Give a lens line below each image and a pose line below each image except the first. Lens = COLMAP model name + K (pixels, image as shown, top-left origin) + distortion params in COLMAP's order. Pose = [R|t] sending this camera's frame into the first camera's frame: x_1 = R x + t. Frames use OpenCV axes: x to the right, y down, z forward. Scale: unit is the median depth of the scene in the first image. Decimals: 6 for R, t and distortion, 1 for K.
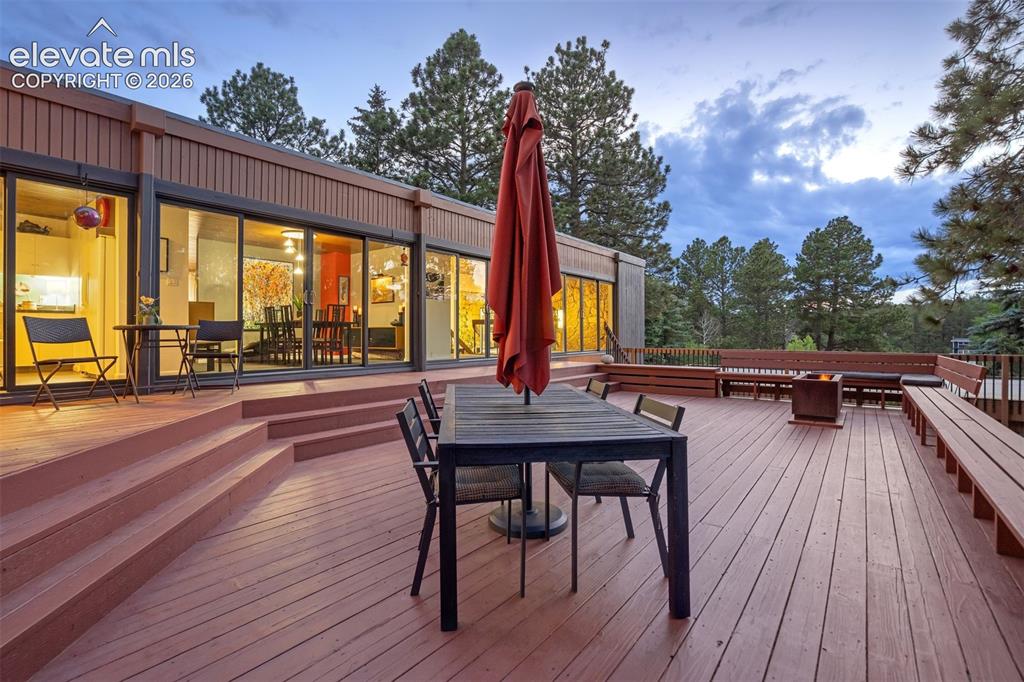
lens RADIAL K [[468.8, 0, 510.4], [0, 468.8, 337.5], [0, 0, 1]] dist [-0.003677, 0.000451]
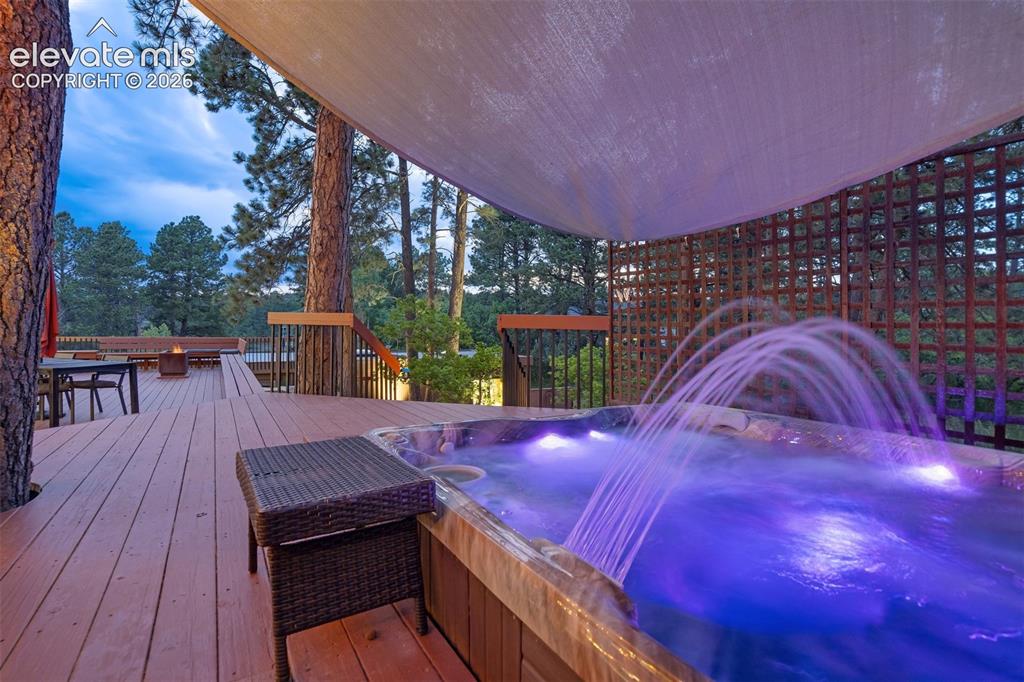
lens RADIAL K [[468.8, 0, 509.7], [0, 468.8, 333.4], [0, 0, 1]] dist [-0.003677, 0.000451]
pose [[0.355370, -0.009742, 0.934675, -0.071006], [-0.009700, 0.999853, 0.014109, -0.002684], [-0.934676, -0.014081, 0.355223, -0.105498]]
